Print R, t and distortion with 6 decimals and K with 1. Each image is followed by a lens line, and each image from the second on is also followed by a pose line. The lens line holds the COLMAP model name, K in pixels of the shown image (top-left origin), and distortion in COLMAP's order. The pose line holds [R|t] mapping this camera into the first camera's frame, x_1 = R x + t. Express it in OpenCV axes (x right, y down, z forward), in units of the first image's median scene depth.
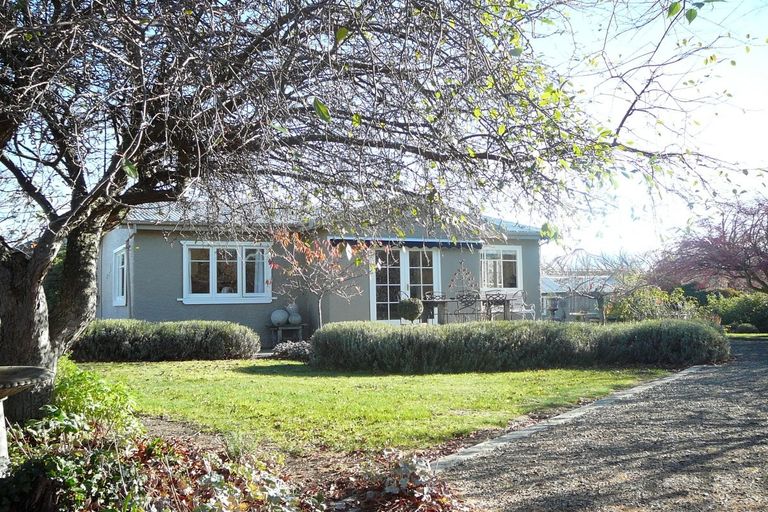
lens RADIAL K [[794.1, 0, 384.0], [0, 794.1, 256.0], [0, 0, 1]] dist [0.083153, 0.005642]
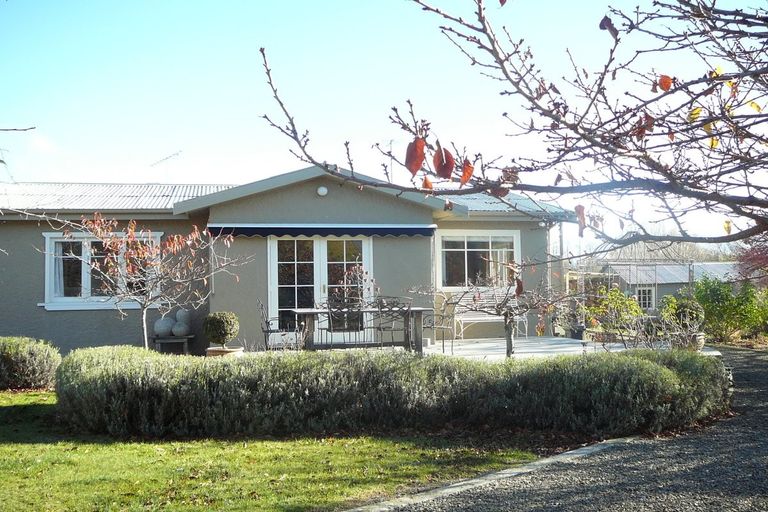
lens RADIAL K [[754.5, 0, 384.0], [0, 754.5, 256.0], [0, 0, 1]] dist [0.004043, 0.001988]
pose [[0.963044, -0.009348, -0.269182, 0.285338], [0.013993, 0.999784, 0.015345, -0.001636], [0.268981, -0.018544, 0.962967, 0.343353]]
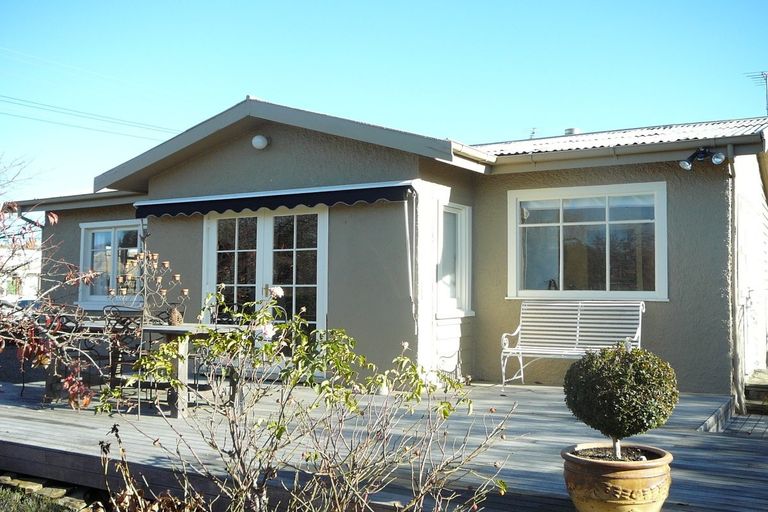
lens RADIAL K [[794.1, 0, 384.0], [0, 794.1, 256.0], [0, 0, 1]] dist [0.083153, 0.005642]
pose [[0.542219, -0.021897, -0.839952, 0.492171], [0.031097, 0.999498, -0.005982, 0.024170], [0.839662, -0.022877, 0.542628, 0.826179]]
